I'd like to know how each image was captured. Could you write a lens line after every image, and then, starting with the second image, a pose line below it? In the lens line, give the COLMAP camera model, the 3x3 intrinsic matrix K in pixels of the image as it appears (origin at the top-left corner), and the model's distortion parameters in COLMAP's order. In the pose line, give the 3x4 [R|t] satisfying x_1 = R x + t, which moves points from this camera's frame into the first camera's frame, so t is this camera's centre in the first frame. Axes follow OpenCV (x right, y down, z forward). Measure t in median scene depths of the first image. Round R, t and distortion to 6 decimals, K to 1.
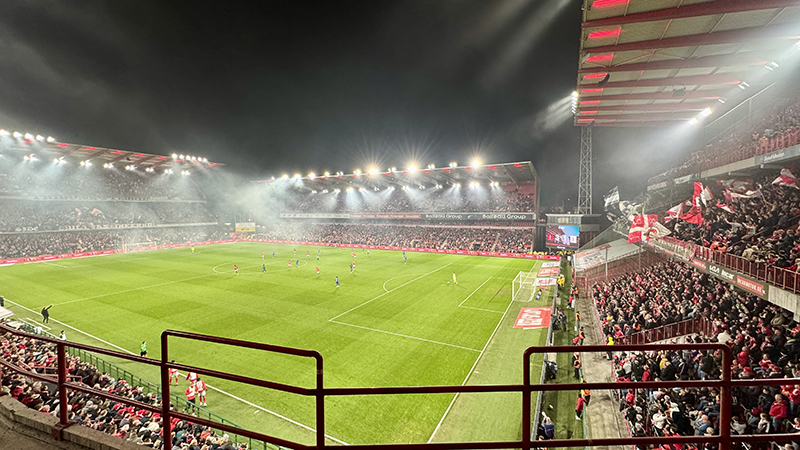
lens RADIAL K [[315.7, 0, 400.0], [0, 315.7, 225.0], [0, 0, 1]] dist [-0.000153, -0.000010]
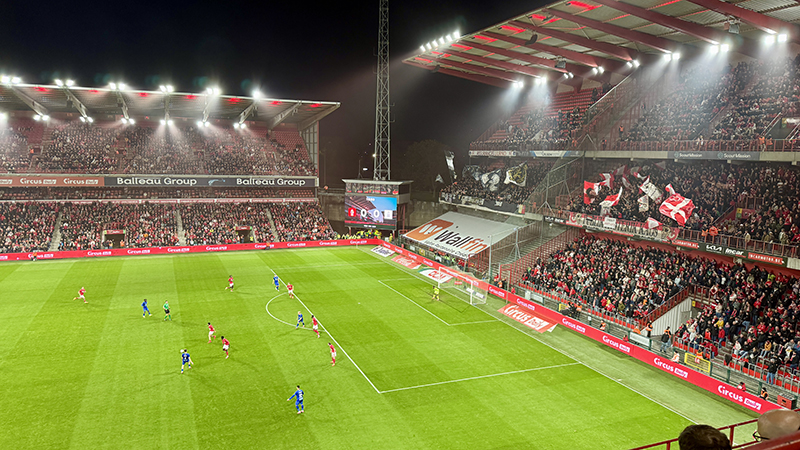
lens RADIAL K [[558.3, 0, 395.0], [0, 558.3, 230.6], [0, 0, 1]] dist [0.052353, -0.071697]
pose [[0.635766, -0.085919, 0.767085, -0.444396], [0.011400, 0.994722, 0.101967, -0.049946], [-0.771798, -0.056082, 0.633390, 0.143340]]
